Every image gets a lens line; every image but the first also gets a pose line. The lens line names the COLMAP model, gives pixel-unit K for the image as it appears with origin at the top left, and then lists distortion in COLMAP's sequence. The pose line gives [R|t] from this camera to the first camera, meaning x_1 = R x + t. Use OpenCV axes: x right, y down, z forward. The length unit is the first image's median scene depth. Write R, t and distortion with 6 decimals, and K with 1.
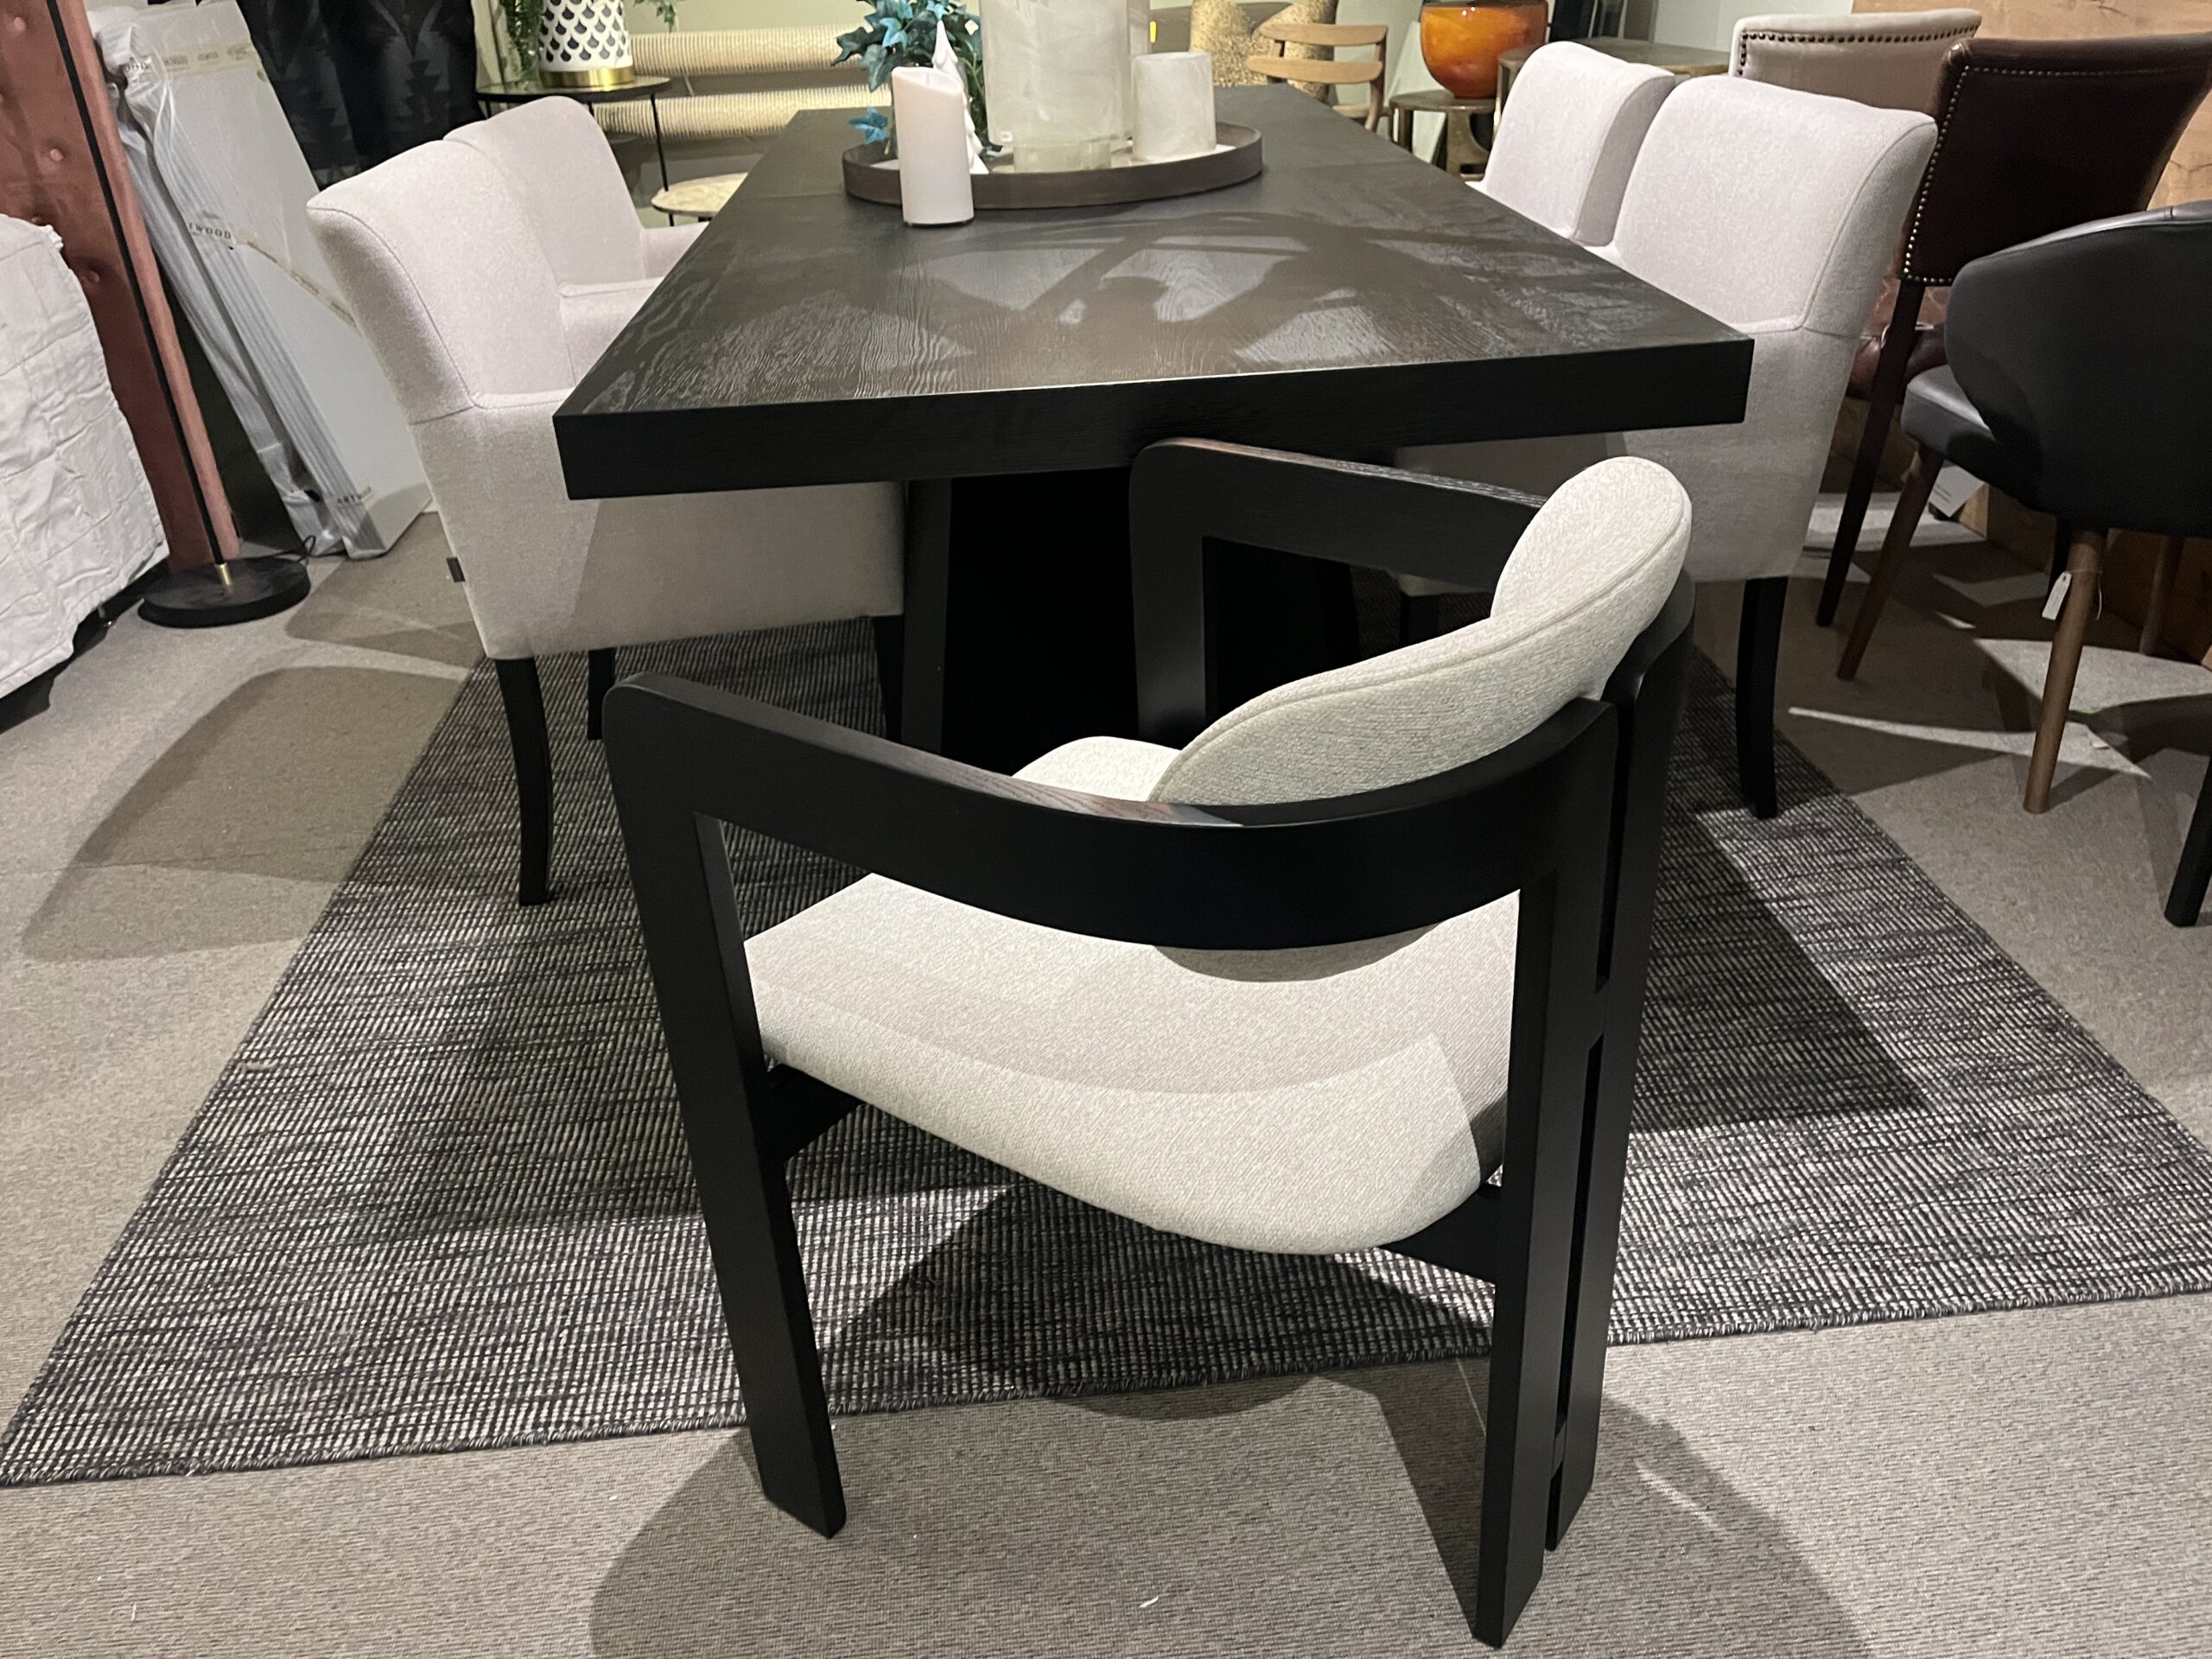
lens RADIAL K [[1704.8, 0, 1115.9], [0, 1704.8, 844.3], [0, 0, 1]] dist [0.072616, -0.091091]
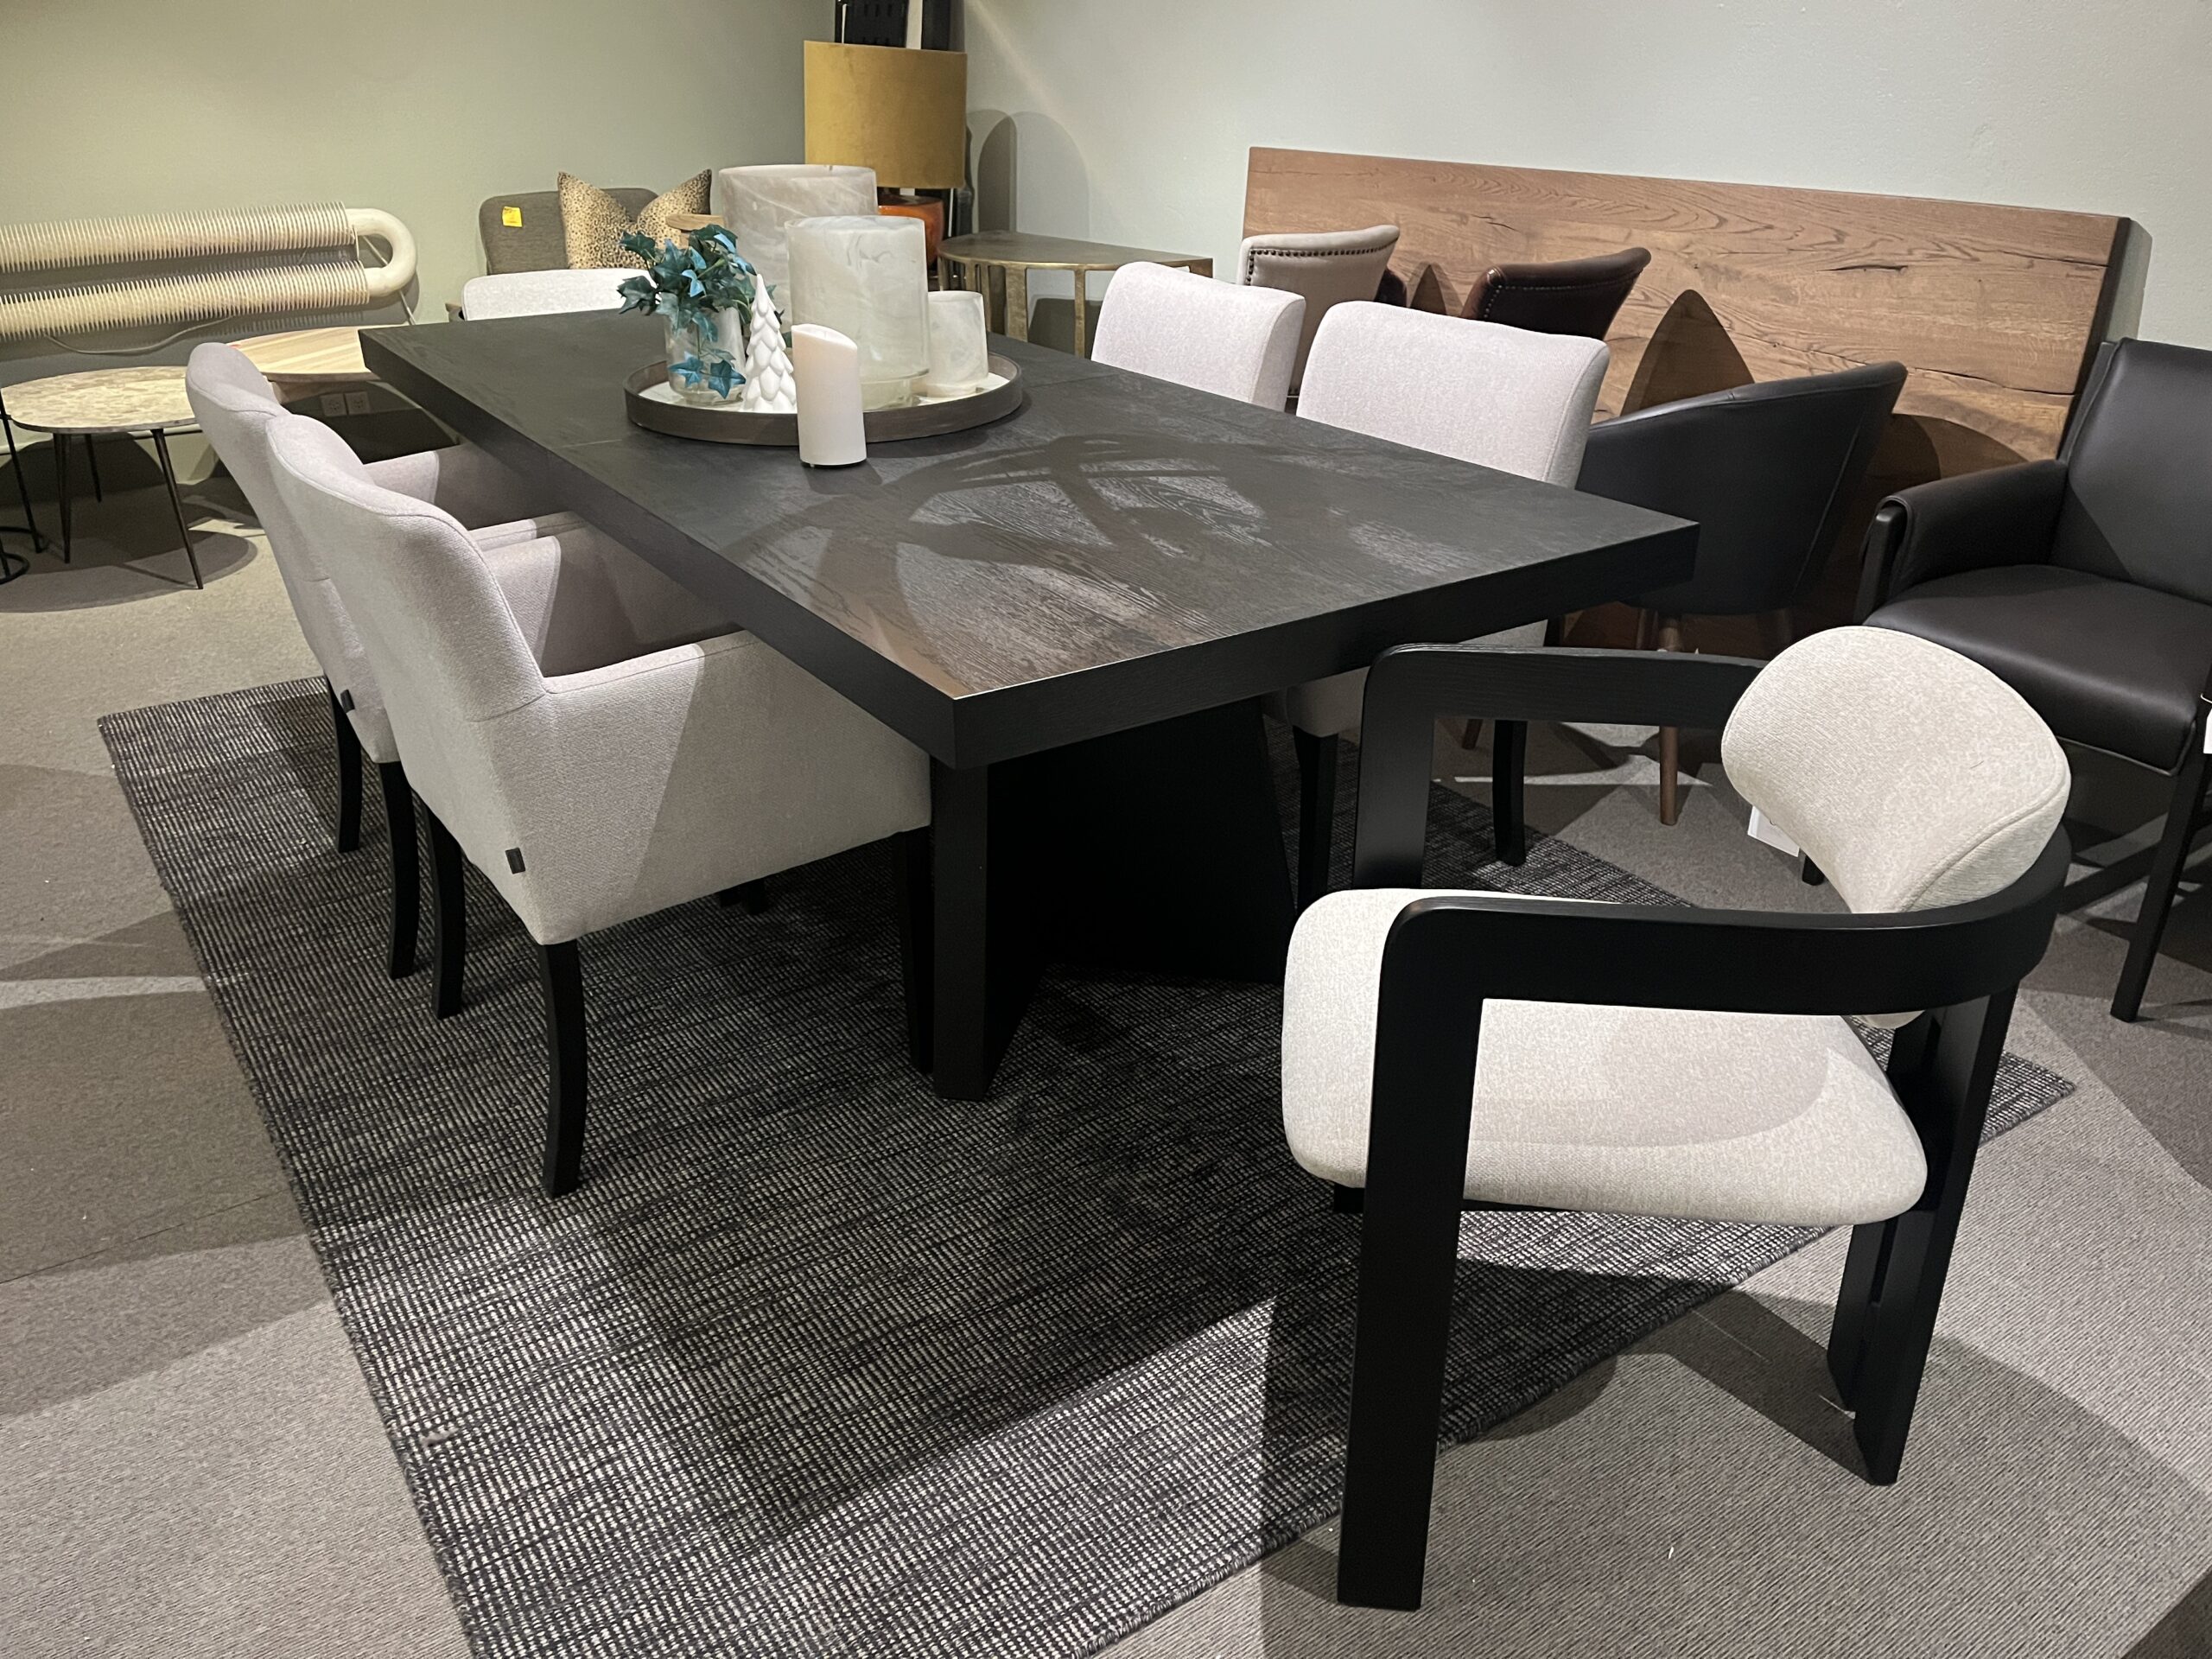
lens RADIAL K [[1704.8, 0, 1114.7], [0, 1704.8, 840.8], [0, 0, 1]] dist [0.072616, -0.091091]
pose [[0.871746, -0.178038, 0.456465, -0.474186], [0.207896, 0.978027, -0.015569, -0.077648], [-0.443664, 0.108469, 0.889605, 0.000231]]
